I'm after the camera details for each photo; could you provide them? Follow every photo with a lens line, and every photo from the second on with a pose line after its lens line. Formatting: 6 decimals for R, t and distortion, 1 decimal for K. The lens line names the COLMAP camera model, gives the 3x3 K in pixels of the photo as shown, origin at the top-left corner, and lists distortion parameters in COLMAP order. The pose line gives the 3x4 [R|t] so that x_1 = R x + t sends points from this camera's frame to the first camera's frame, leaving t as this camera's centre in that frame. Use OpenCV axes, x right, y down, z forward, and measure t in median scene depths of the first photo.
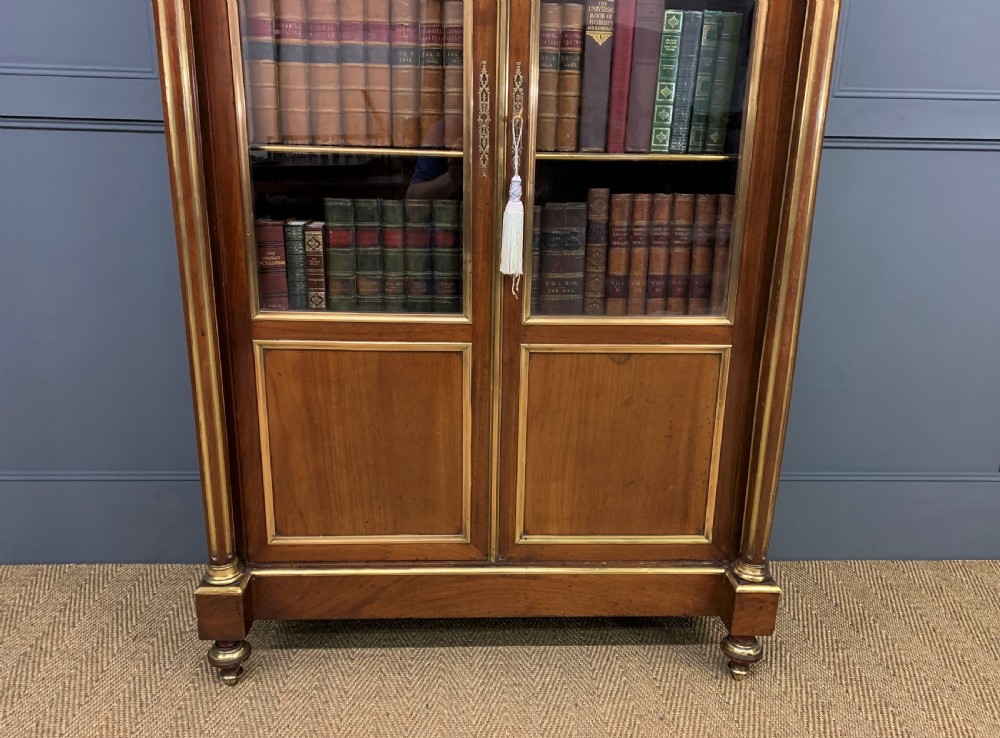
lens RADIAL K [[799.0, 0, 507.2], [0, 799.0, 389.7], [0, 0, 1]] dist [0.097633, -0.162944]
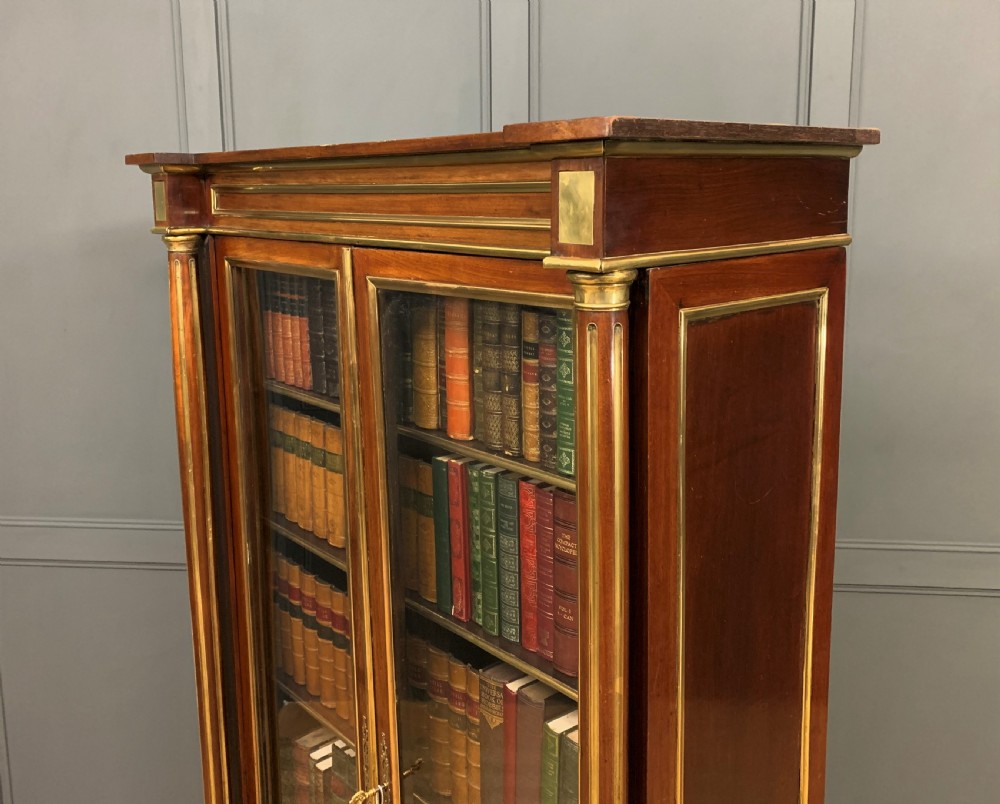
lens RADIAL K [[916.1, 0, 495.0], [0, 916.1, 353.1], [0, 0, 1]] dist [0.094655, -0.013127]
pose [[0.622112, 0.110730, -0.775058, 0.736481], [-0.197519, 0.980124, -0.018514, -0.711478], [0.757603, 0.164607, 0.631619, 0.301875]]
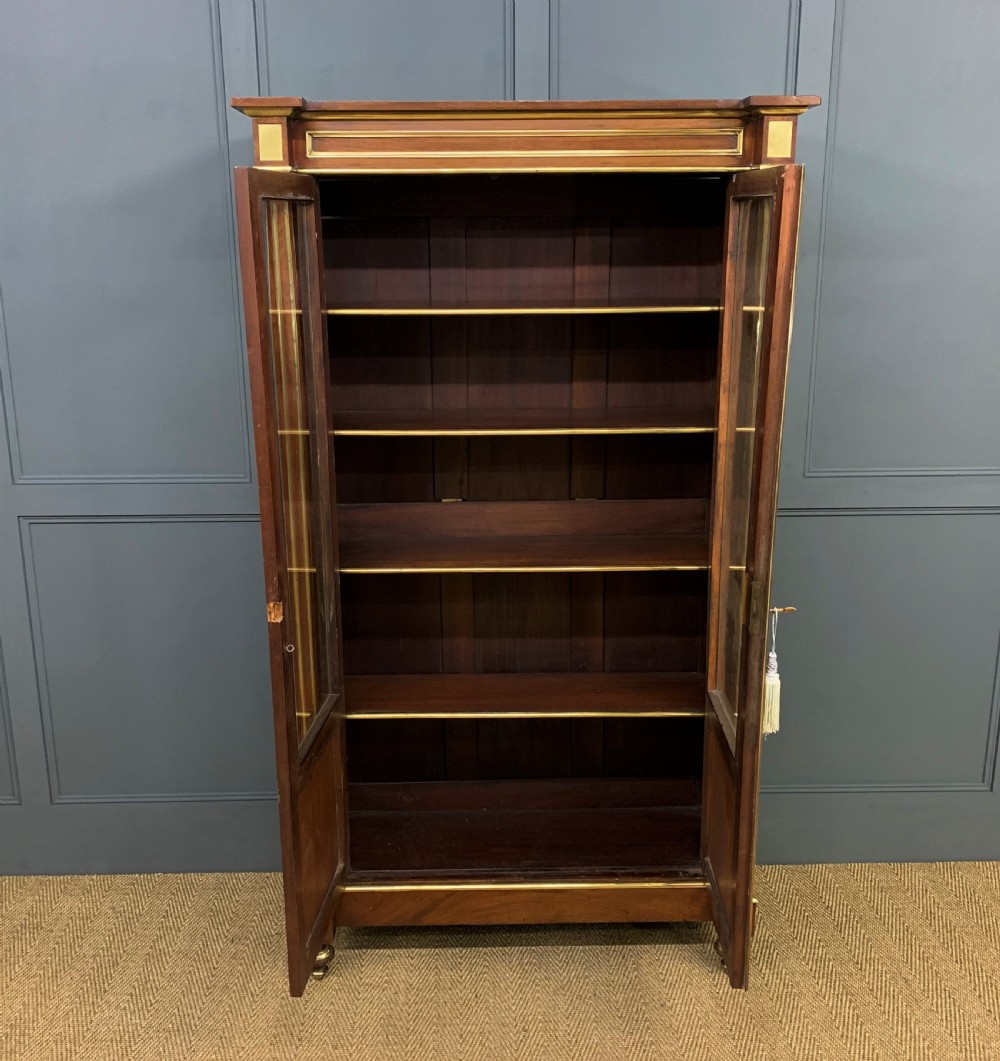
lens RADIAL K [[1116.5, 0, 500.0], [0, 1116.5, 530.5], [0, 0, 1]] dist [0.176745, -0.409447]
pose [[0.999132, -0.018604, -0.037279, 0.017349], [0.017601, 0.999479, -0.027044, -0.283035], [0.037763, 0.026364, 0.998939, -0.781062]]
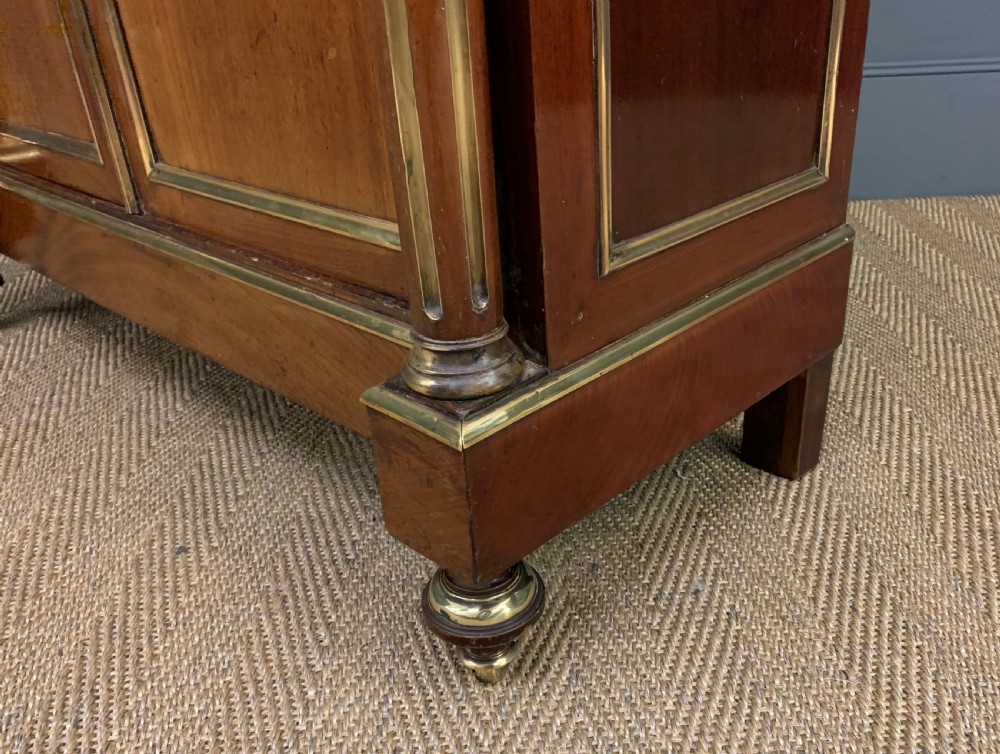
lens RADIAL K [[867.2, 0, 554.3], [0, 867.2, 378.0], [0, 0, 1]] dist [0.181455, -0.406609]
pose [[0.702328, 0.268478, -0.659284, 0.543486], [-0.150914, 0.961255, 0.230682, 0.152668], [0.695673, -0.062520, 0.715633, 0.805521]]
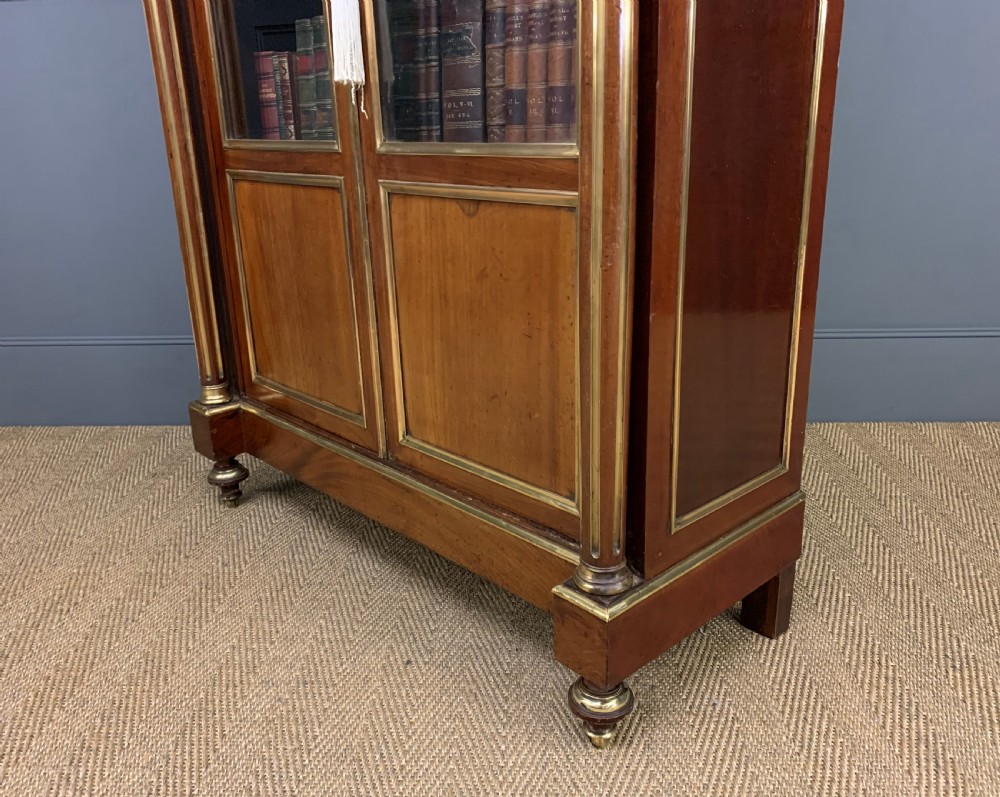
lens RADIAL K [[830.8, 0, 513.8], [0, 830.8, 393.3], [0, 0, 1]] dist [0.122519, -0.167726]
pose [[0.656658, 0.199549, -0.727311, 0.700122], [-0.177968, 0.978126, 0.107685, 0.032361], [0.732890, 0.058726, 0.677808, 0.518391]]
